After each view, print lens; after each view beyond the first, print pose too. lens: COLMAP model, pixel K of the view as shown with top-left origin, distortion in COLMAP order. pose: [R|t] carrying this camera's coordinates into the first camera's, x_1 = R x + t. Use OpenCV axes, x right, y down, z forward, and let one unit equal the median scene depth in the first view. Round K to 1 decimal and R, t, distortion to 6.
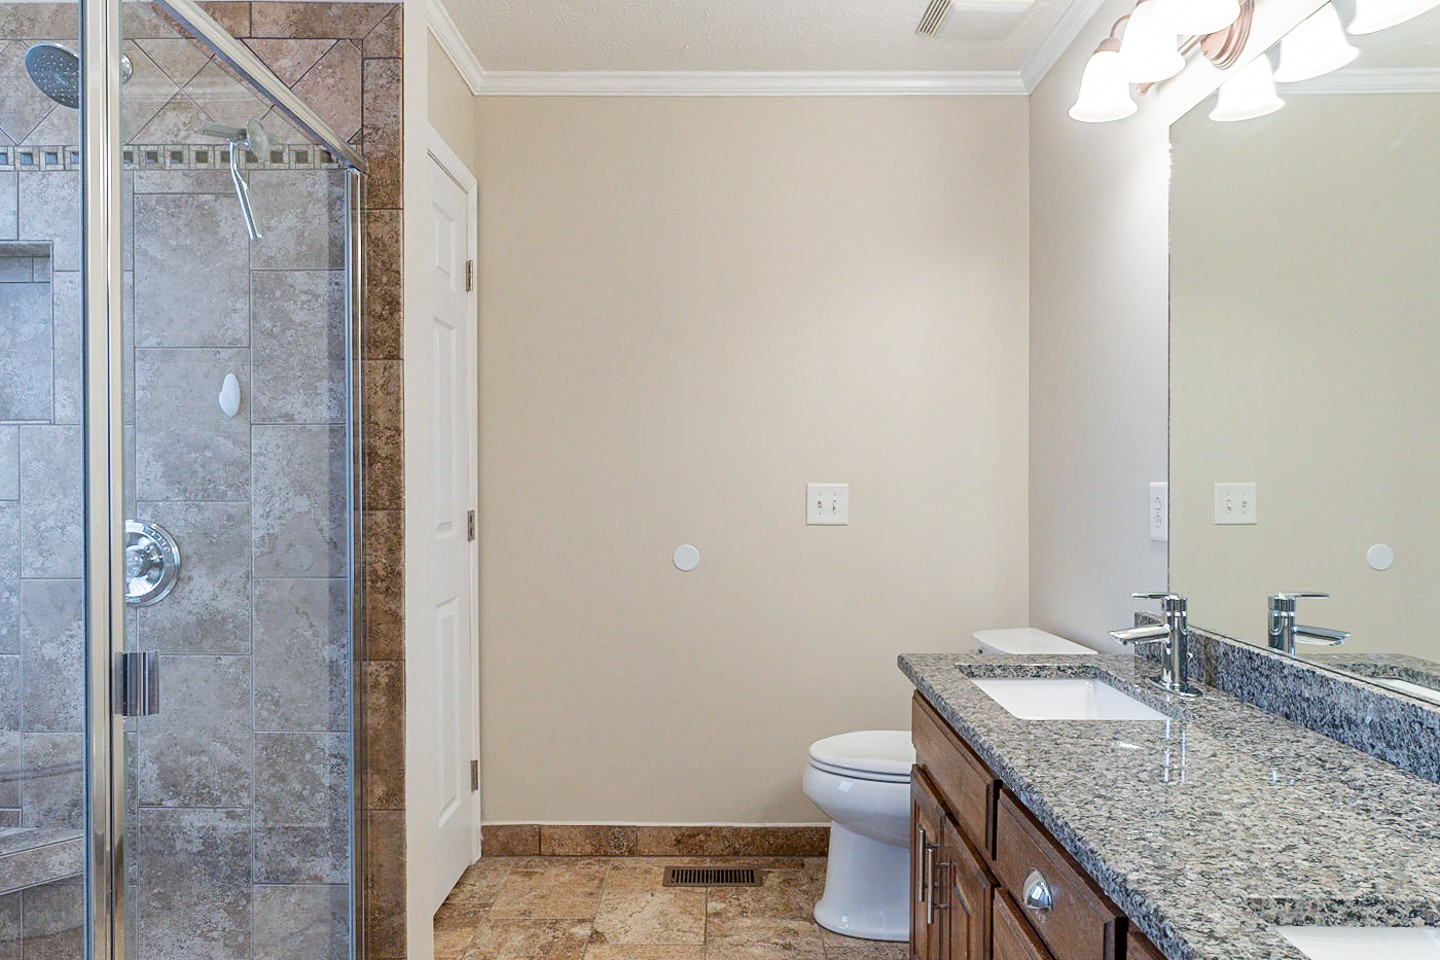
lens RADIAL K [[871.6, 0, 729.6], [0, 871.6, 487.7], [0, 0, 1]] dist [-0.002953, 0.001042]
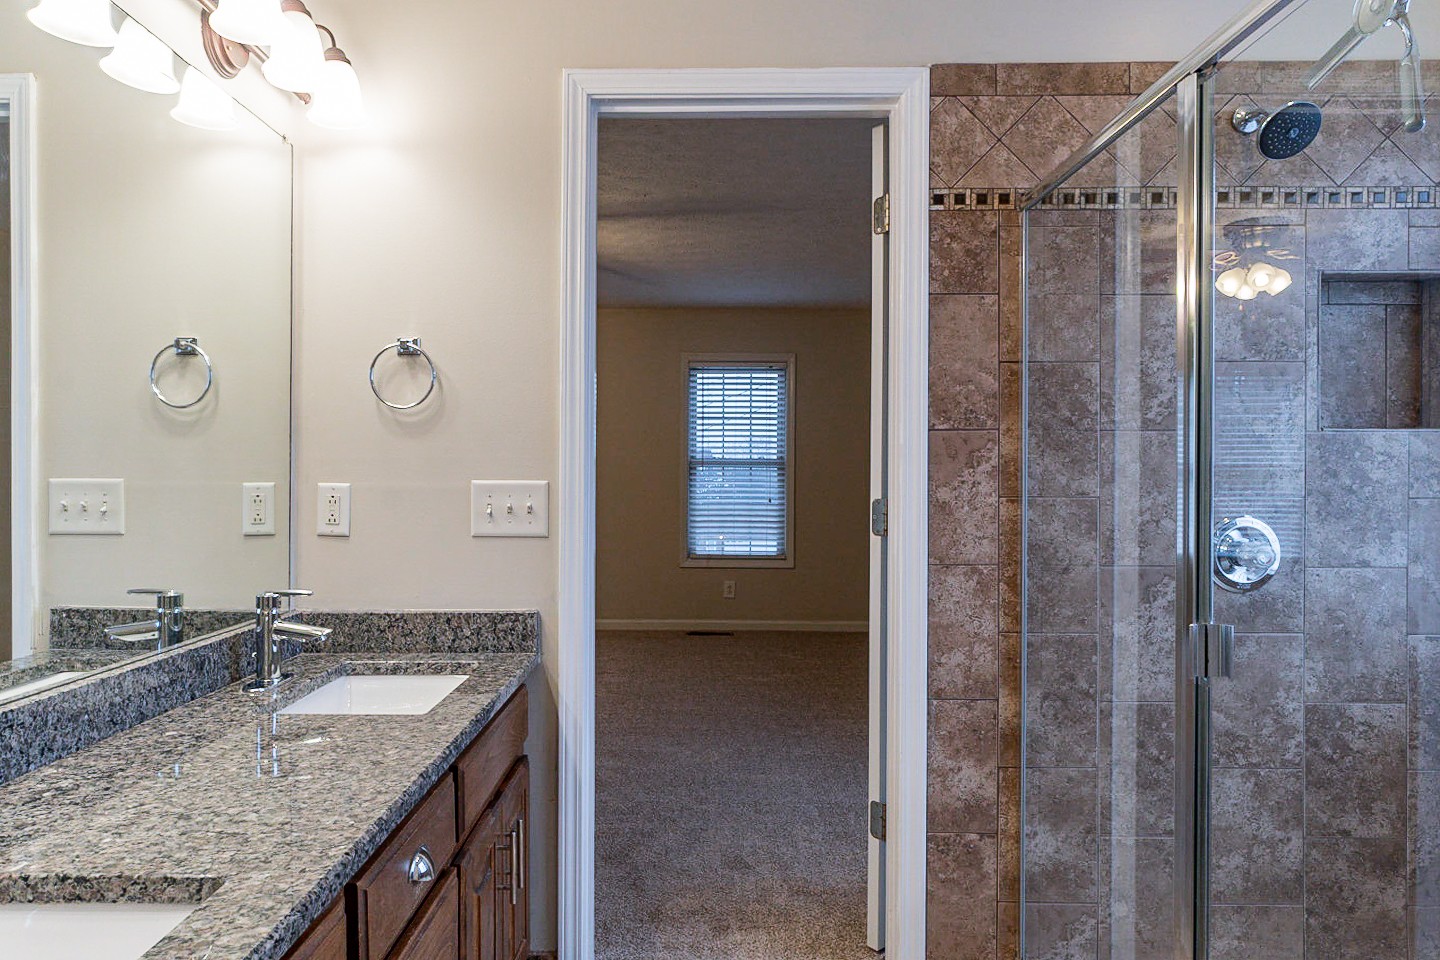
lens RADIAL K [[871.6, 0, 720.0], [0, 871.6, 479.6], [0, 0, 1]] dist [-0.002953, 0.001042]
pose [[-0.999847, -0.007547, -0.015797, 0.001053], [-0.007671, 0.999940, 0.007852, -0.023544], [0.015737, 0.007972, -0.999844, 1.860280]]
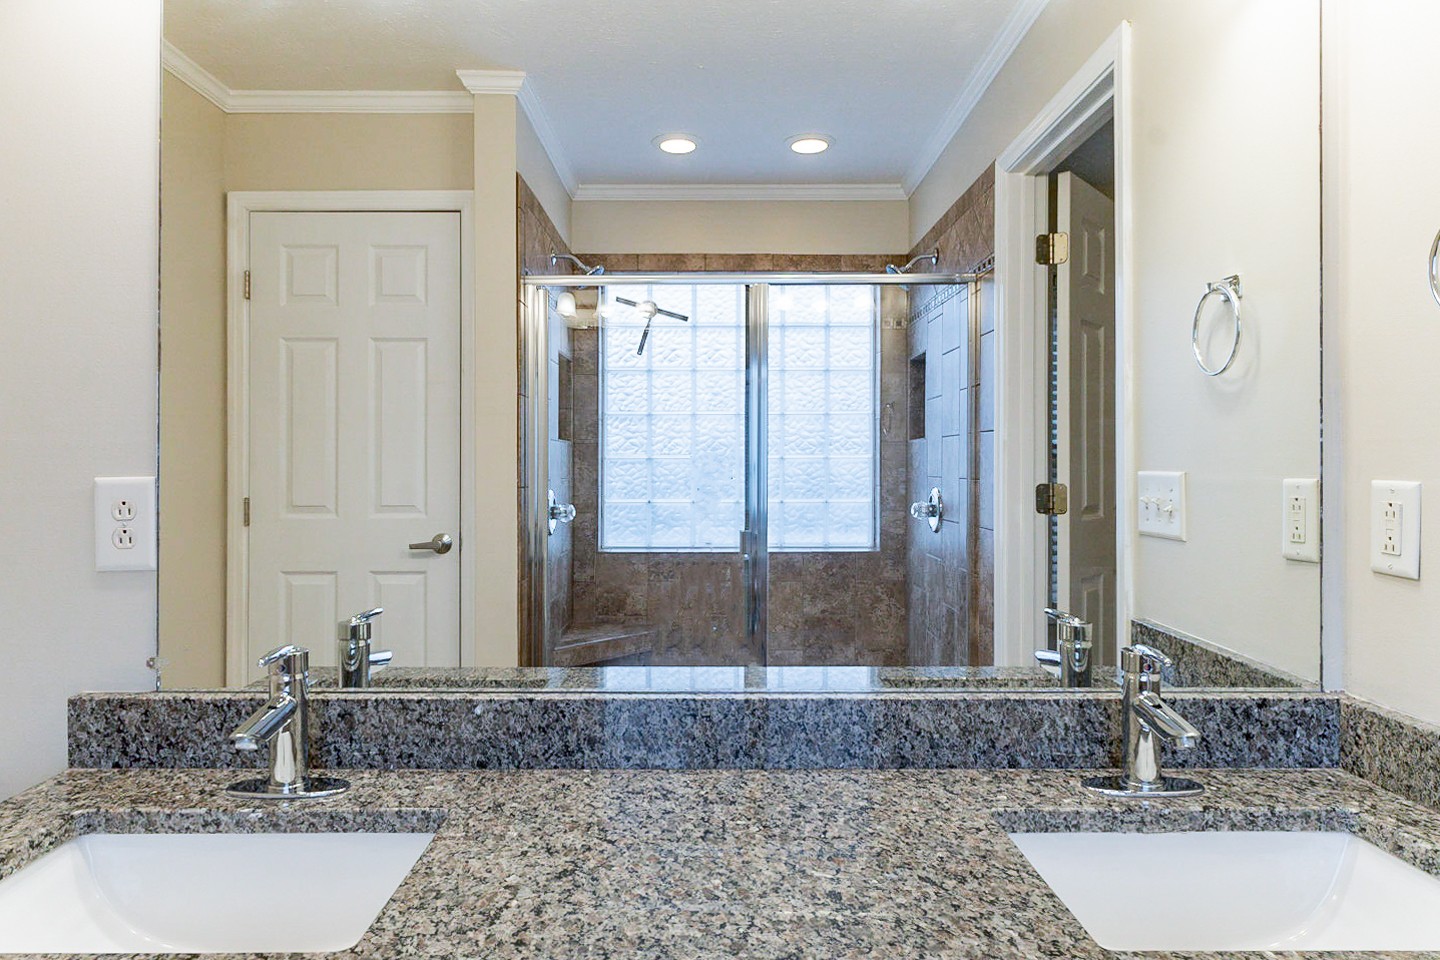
lens RADIAL K [[871.6, 0, 716.3], [0, 871.6, 468.8], [0, 0, 1]] dist [-0.002953, 0.001042]
pose [[-0.006204, -0.004338, 0.999971, -0.198928], [0.005913, 0.999973, 0.004375, -0.018206], [-0.999963, 0.005940, -0.006178, 0.907662]]
